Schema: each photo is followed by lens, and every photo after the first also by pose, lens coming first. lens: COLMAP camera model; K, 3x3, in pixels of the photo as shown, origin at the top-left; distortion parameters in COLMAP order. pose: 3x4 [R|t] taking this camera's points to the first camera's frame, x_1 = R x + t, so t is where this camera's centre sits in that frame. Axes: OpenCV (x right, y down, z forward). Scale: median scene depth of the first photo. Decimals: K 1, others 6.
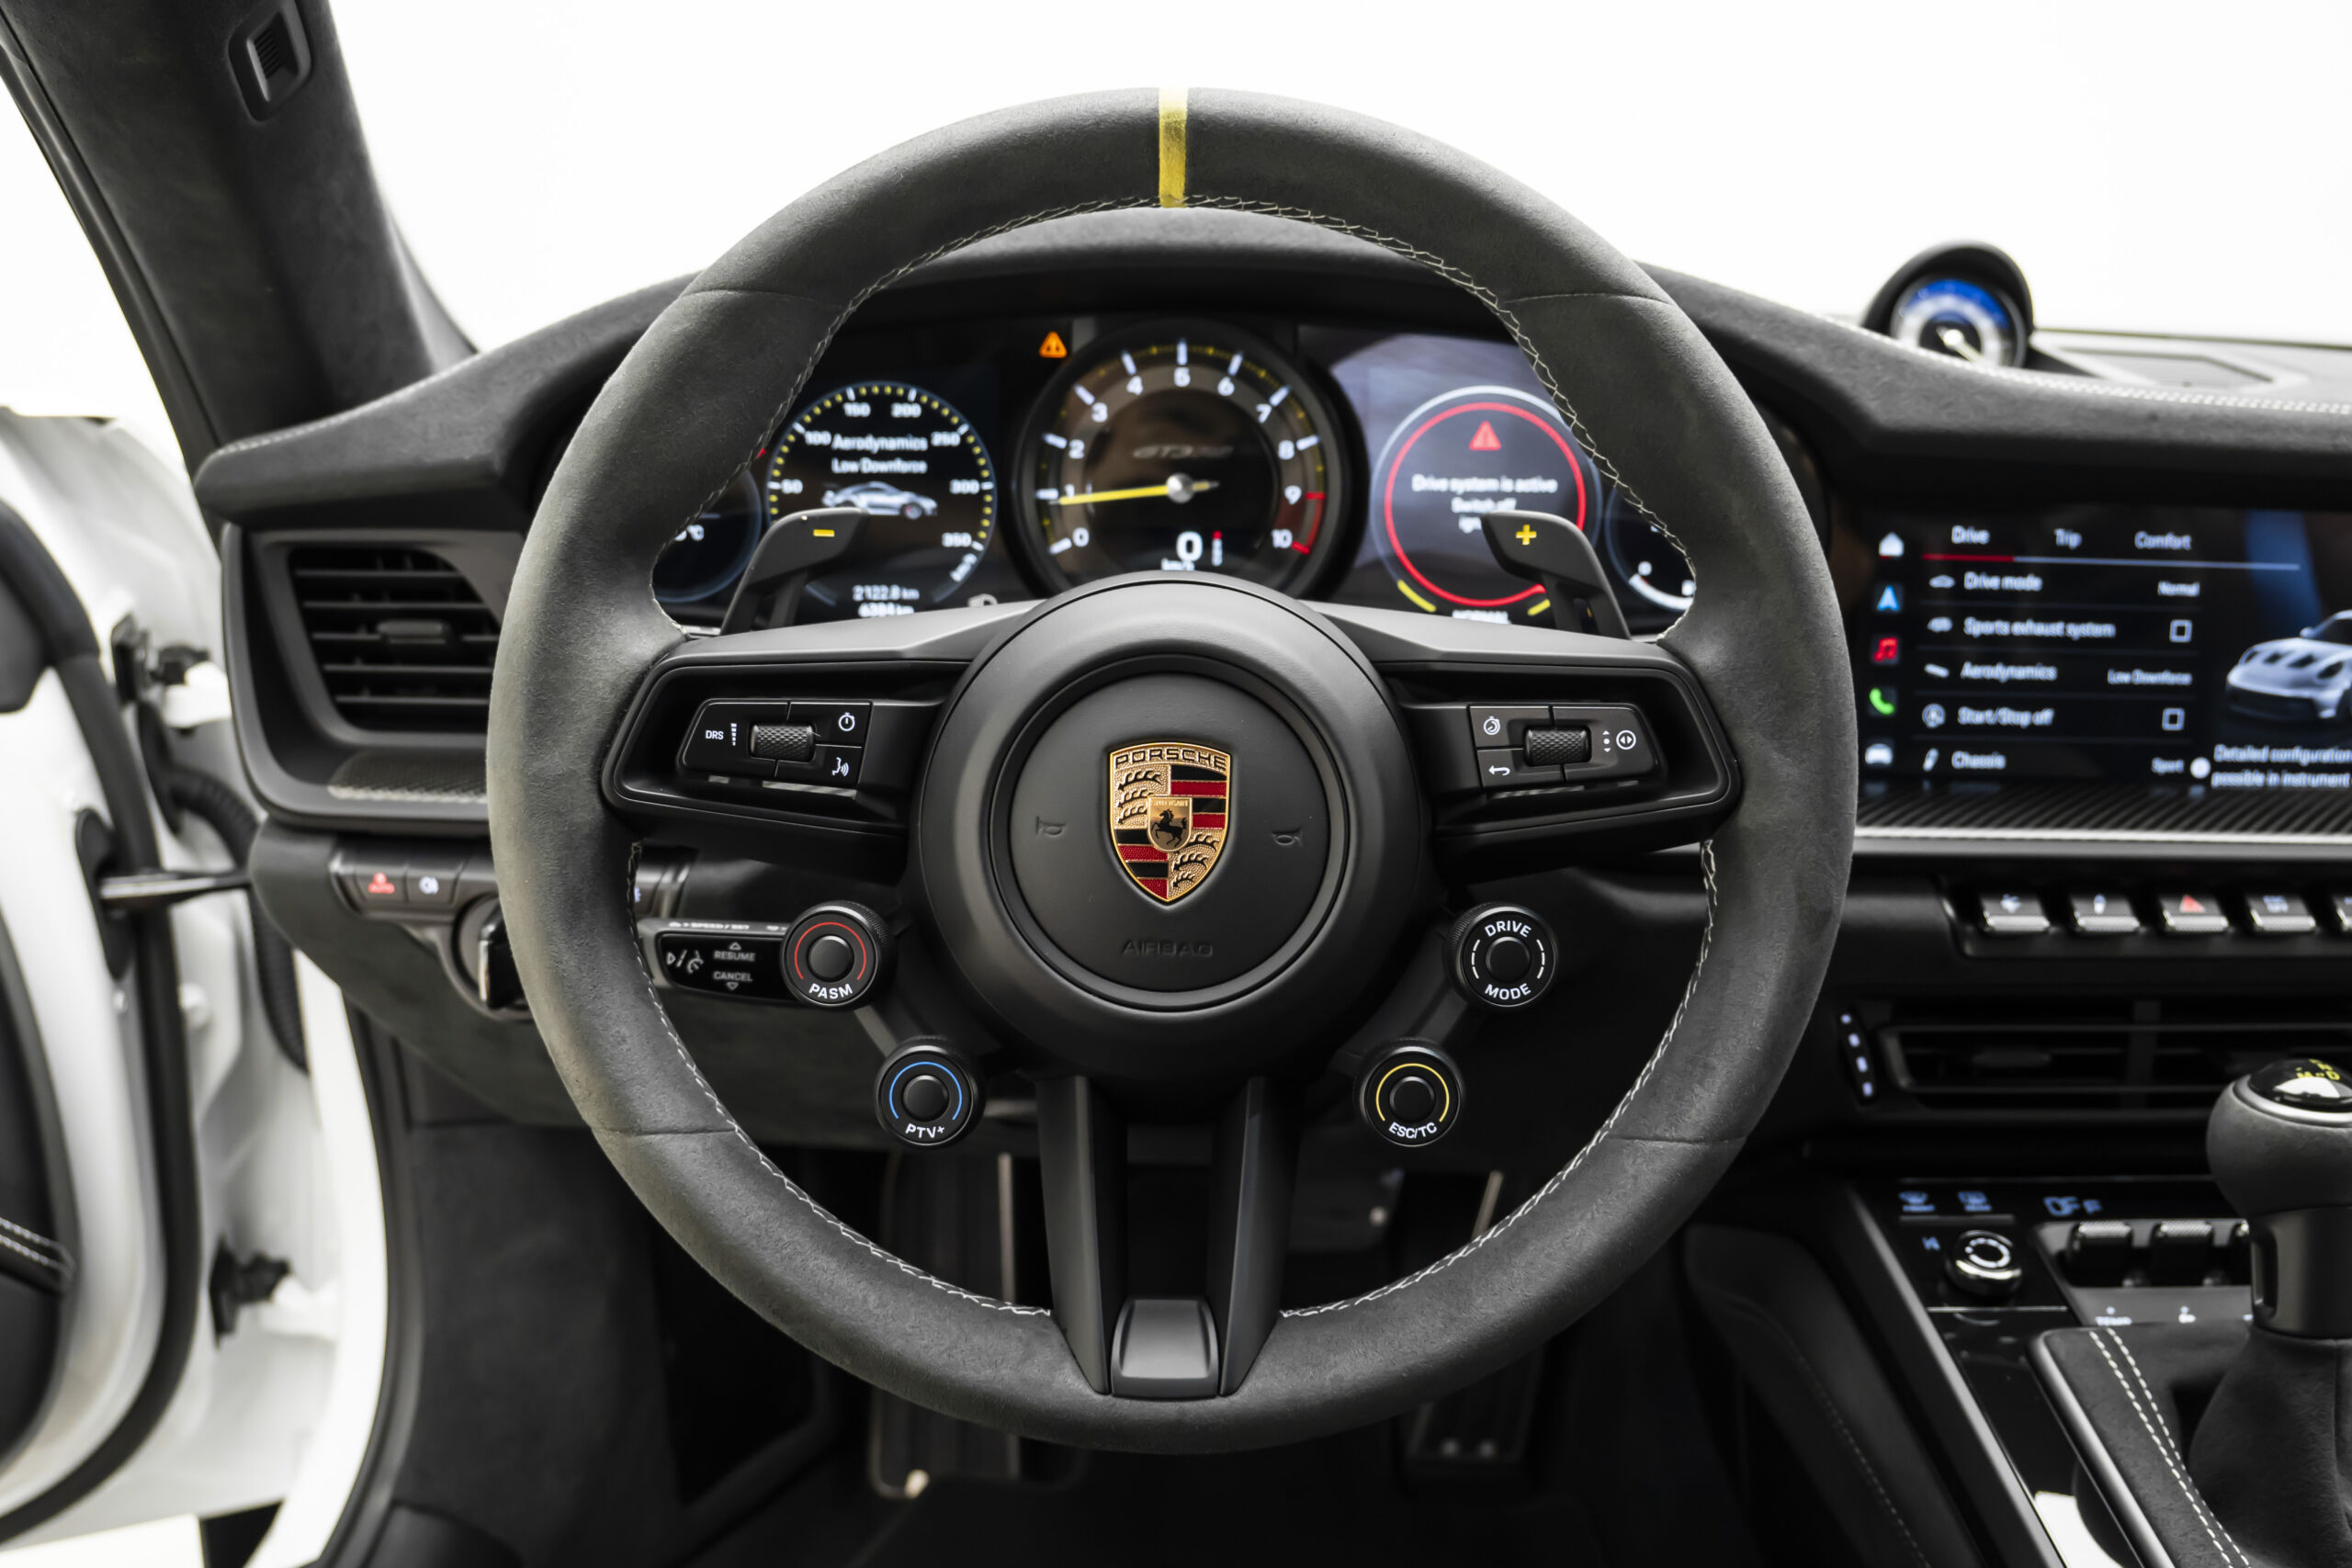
lens RADIAL K [[1903.3, 0, 1175.8], [0, 1903.3, 799.7], [0, 0, 1]] dist [-0.146254, -0.014113]
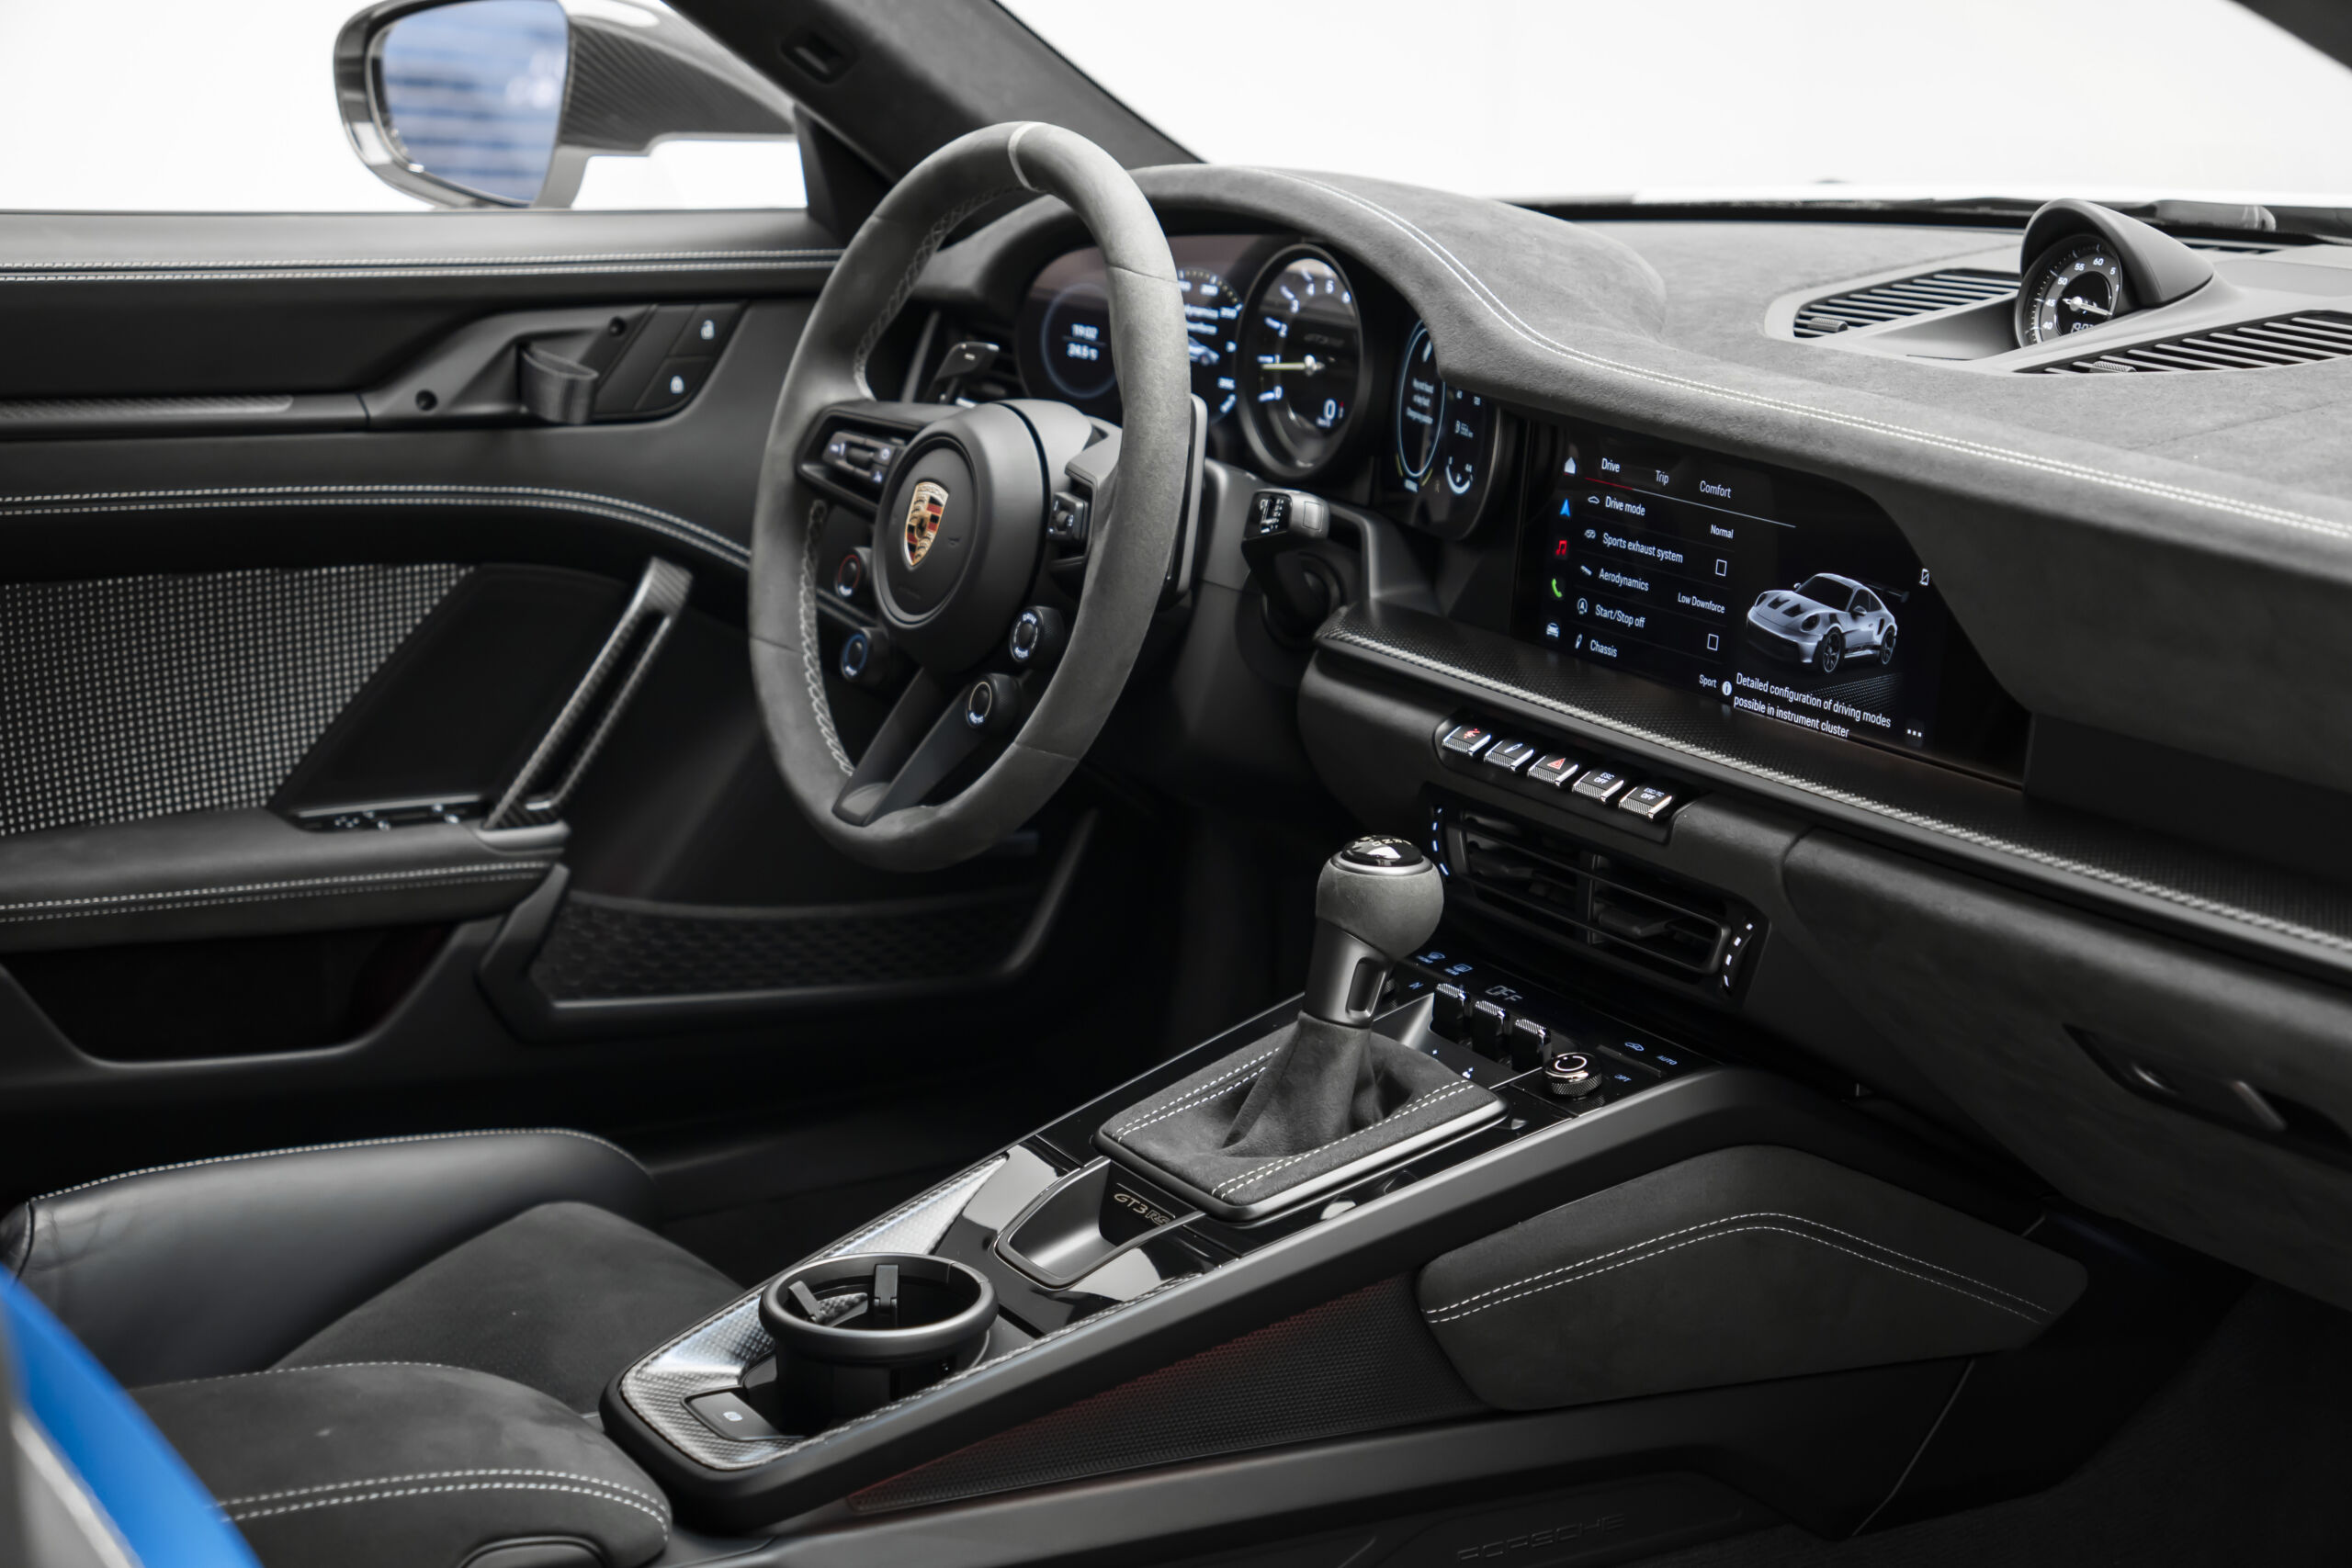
lens RADIAL K [[3907.3, 0, 1175.8], [0, 3907.3, 781.4], [0, 0, 1]] dist [-0.033273, 0.000000]
pose [[0.552797, 0.201783, -0.808517, 2.413899], [-0.233027, 0.968964, 0.082502, -0.084345], [0.800071, 0.142800, 0.582661, -0.736800]]
